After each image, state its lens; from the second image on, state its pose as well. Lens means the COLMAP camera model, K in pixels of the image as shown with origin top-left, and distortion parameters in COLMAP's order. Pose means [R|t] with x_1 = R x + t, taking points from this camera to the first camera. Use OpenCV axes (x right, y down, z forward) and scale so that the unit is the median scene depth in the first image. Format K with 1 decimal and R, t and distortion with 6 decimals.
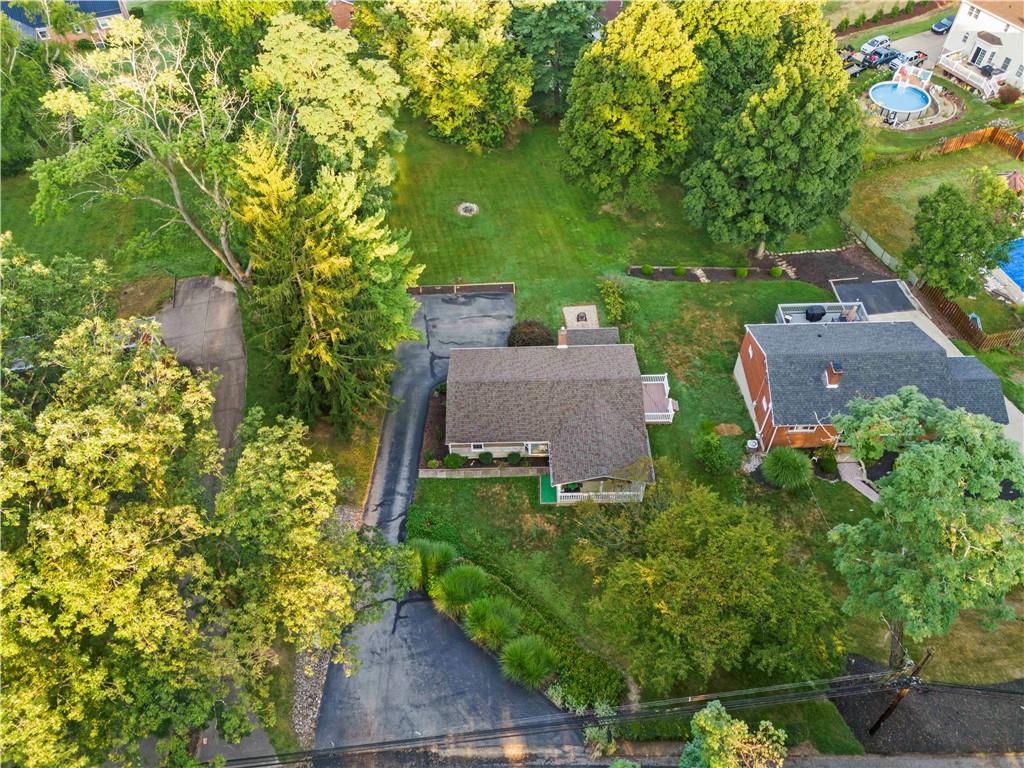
lens RADIAL K [[782.9, 0, 512.0], [0, 782.9, 384.0], [0, 0, 1]] dist [0.050280, -0.007386]
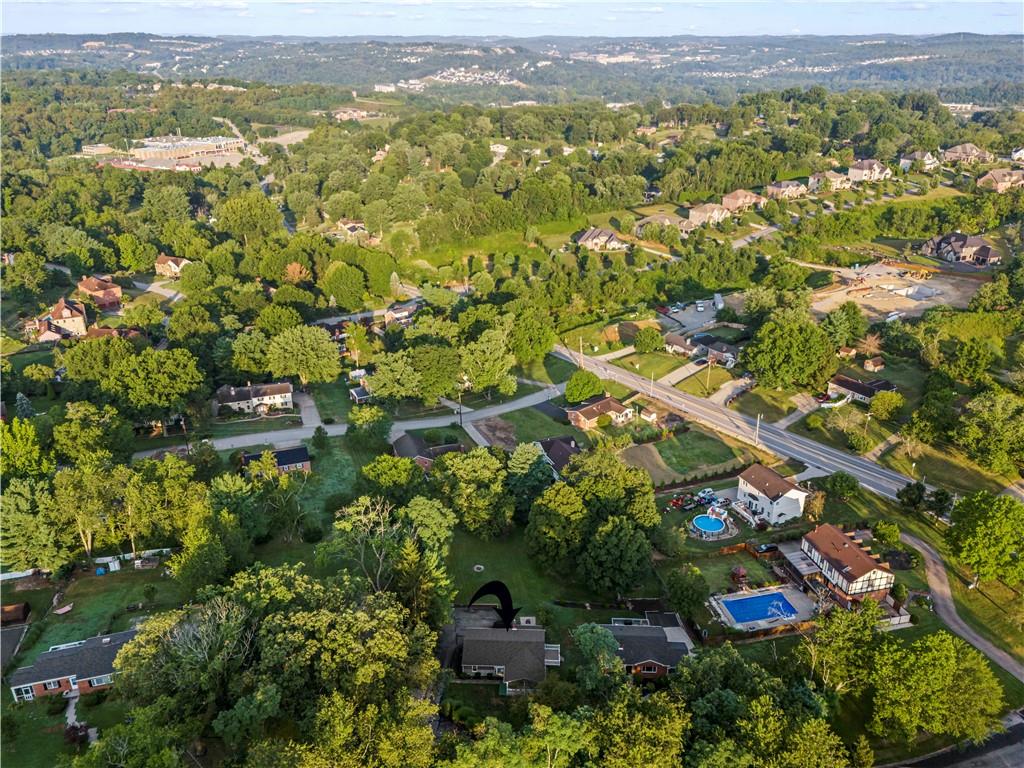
lens RADIAL K [[782.9, 0, 512.0], [0, 782.9, 384.0], [0, 0, 1]] dist [0.050280, -0.007386]
pose [[0.998544, 0.044926, -0.029876, 0.081195], [-0.053478, 0.897441, -0.437881, 0.276559], [0.007139, 0.438841, 0.898536, -1.219222]]
